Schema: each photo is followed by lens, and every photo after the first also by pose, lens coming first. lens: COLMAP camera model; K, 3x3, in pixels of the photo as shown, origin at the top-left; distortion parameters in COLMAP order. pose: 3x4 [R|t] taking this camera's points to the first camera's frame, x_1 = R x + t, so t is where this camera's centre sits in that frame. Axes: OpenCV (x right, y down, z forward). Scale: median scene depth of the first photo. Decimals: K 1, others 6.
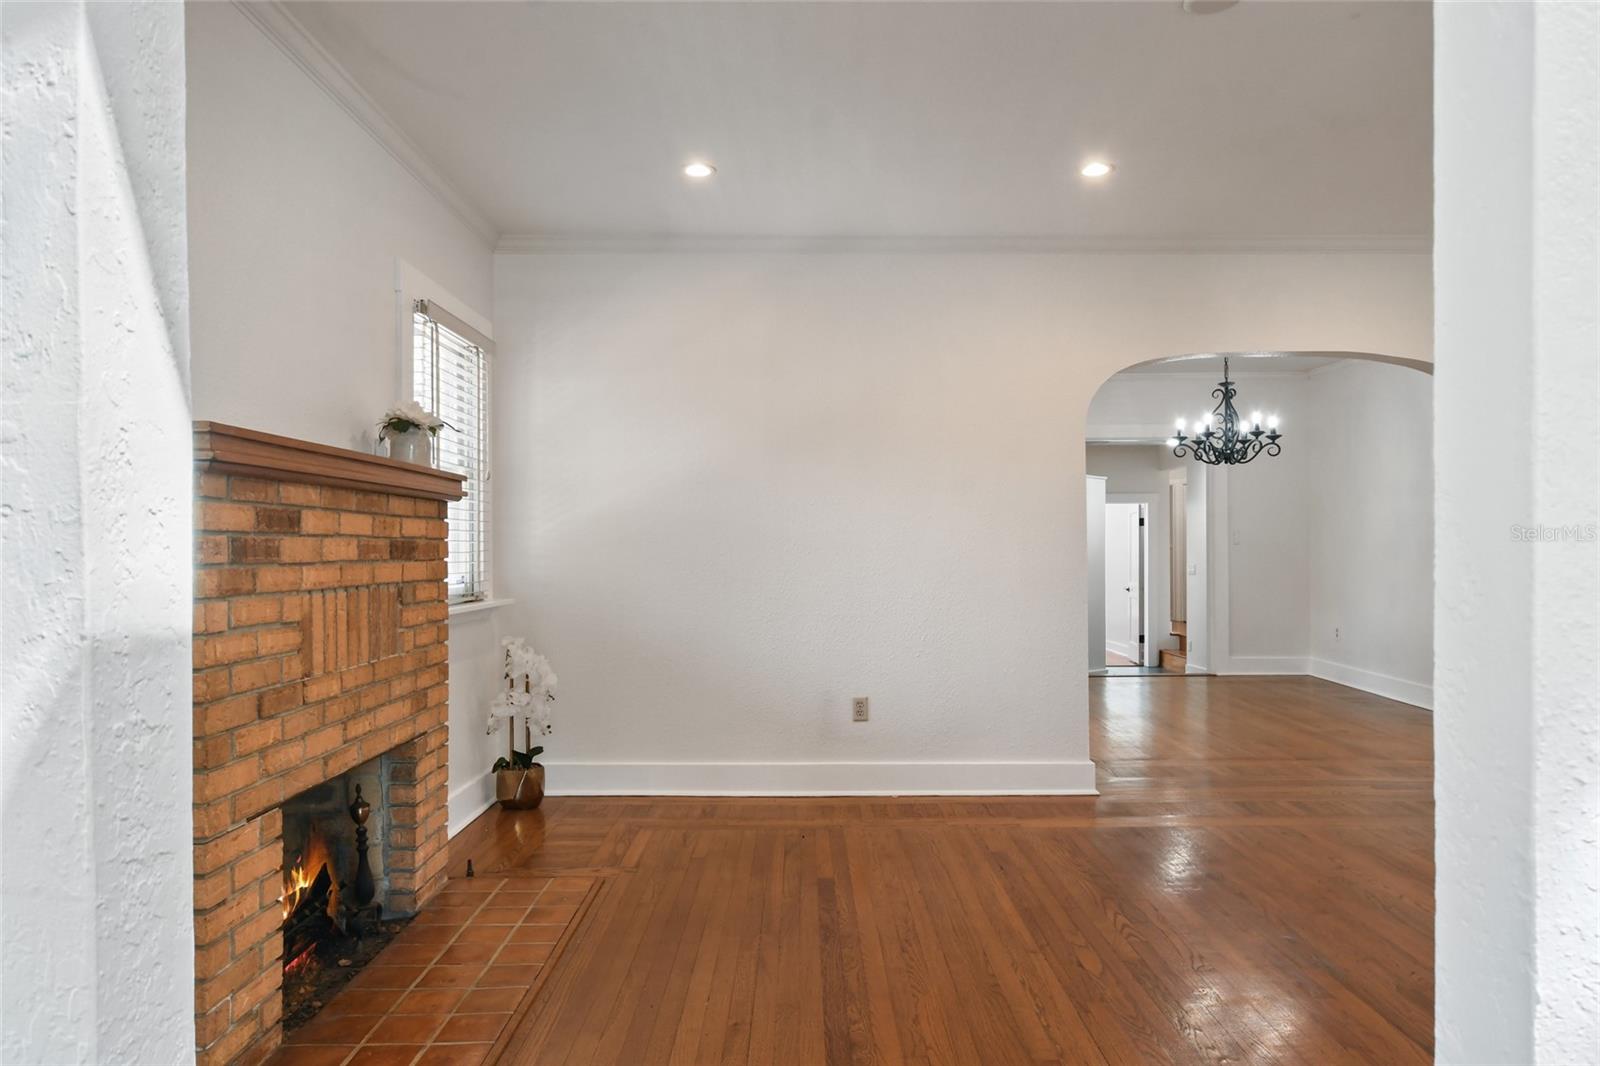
lens RADIAL K [[1065.9, 0, 808.1], [0, 1065.9, 548.3], [0, 0, 1]] dist [0.009451, 0.001539]
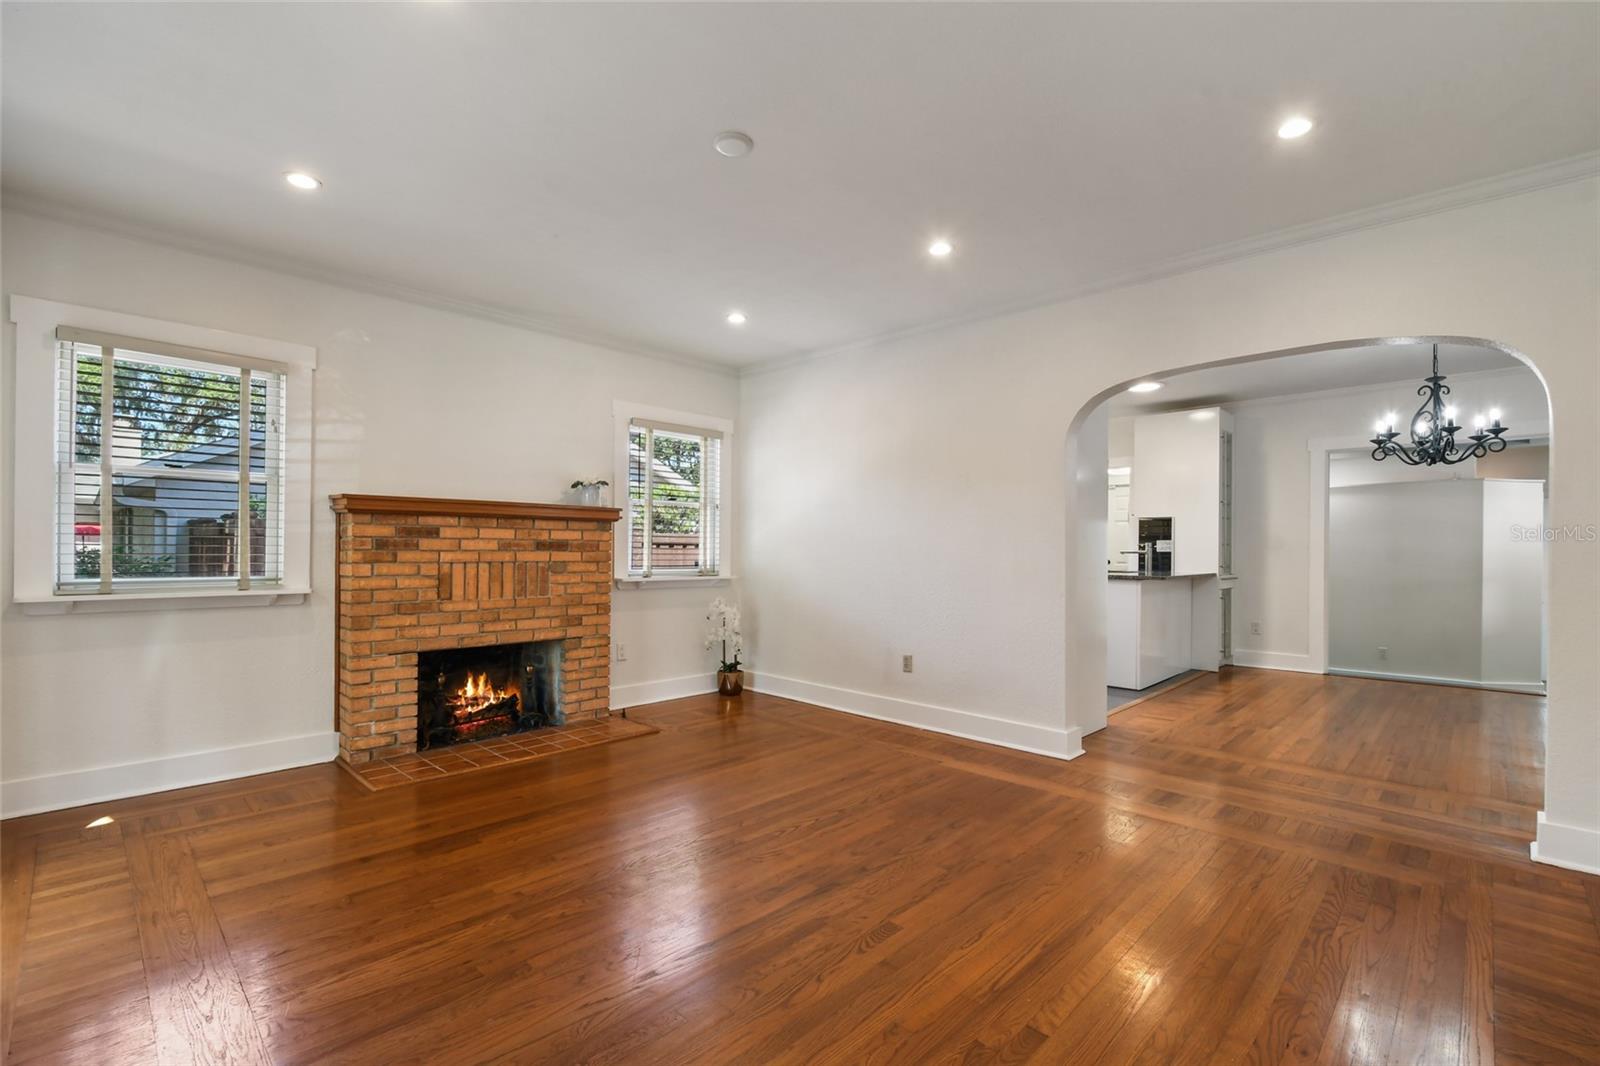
lens RADIAL K [[709.7, 0, 805.4], [0, 709.7, 550.5], [0, 0, 1]] dist [0.017876, -0.013810]
pose [[0.715388, 0.008855, -0.698672, 0.441282], [-0.010559, 0.999943, 0.001862, 0.001096], [0.698648, 0.006046, 0.715440, 0.170178]]
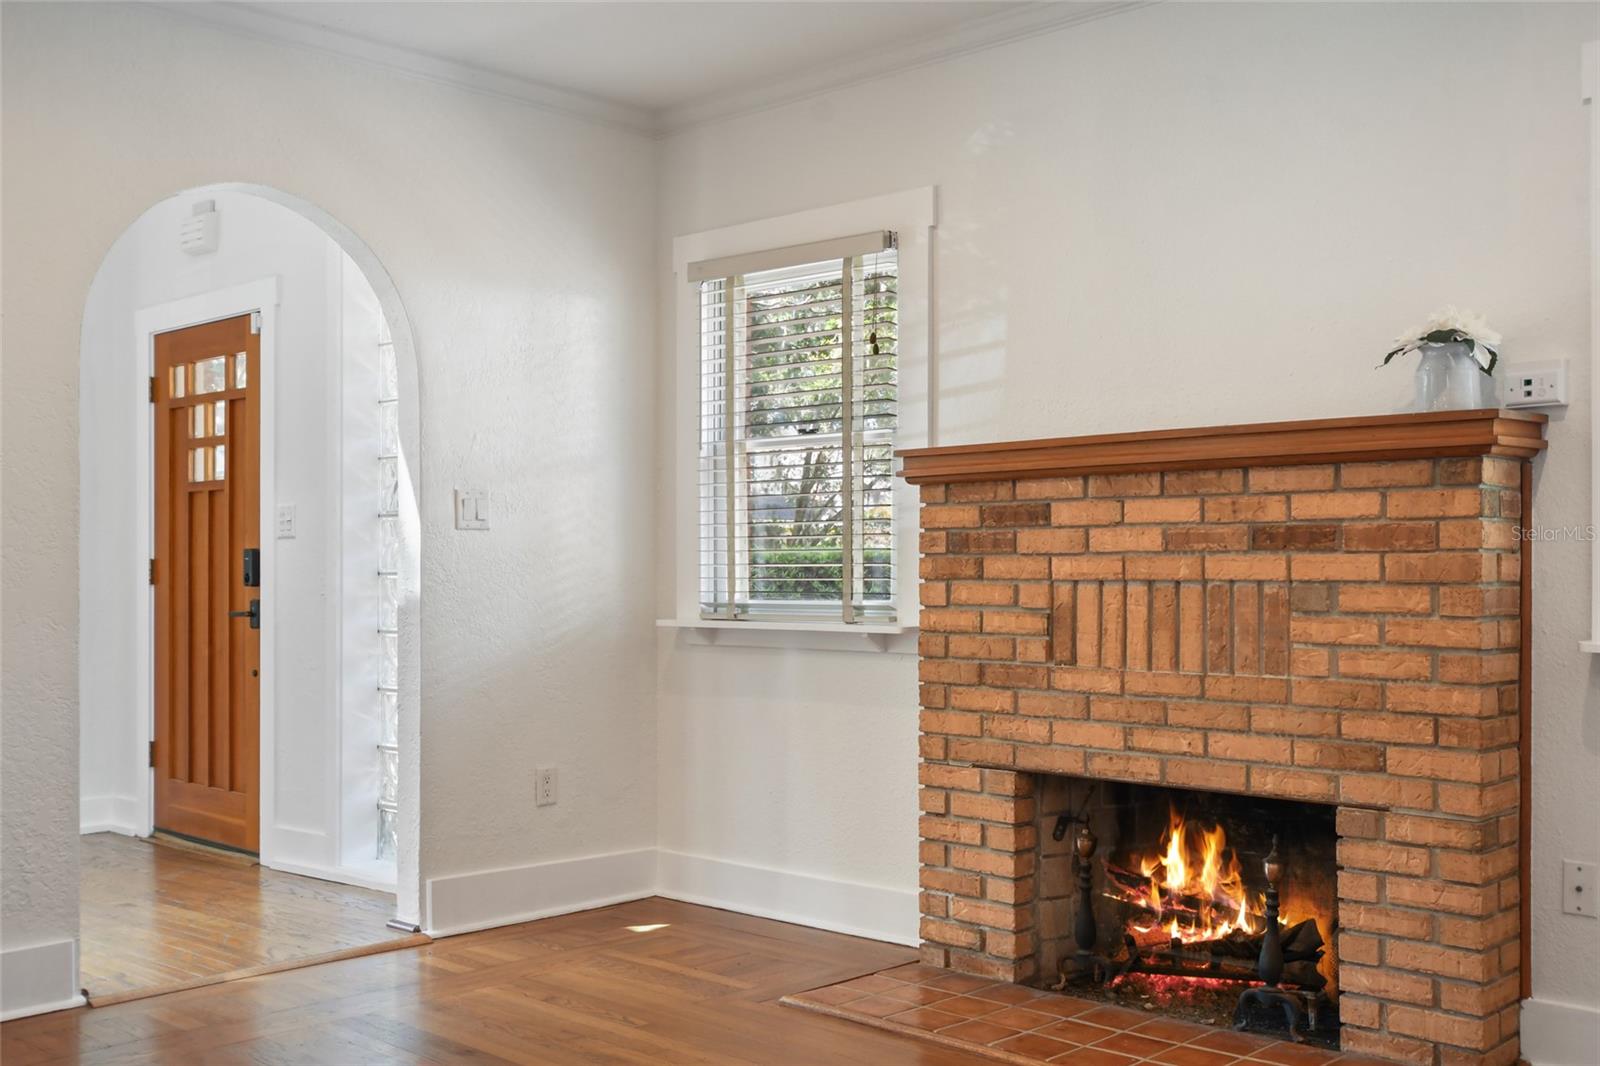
lens RADIAL K [[1624.1, 0, 802.2], [0, 1624.1, 543.3], [0, 0, 1]] dist [0.010114, -0.024522]
pose [[-0.692900, -0.005458, -0.721013, 0.319352], [0.004331, 0.999922, -0.011731, 0.008067], [0.721021, -0.011251, -0.692822, 0.729256]]
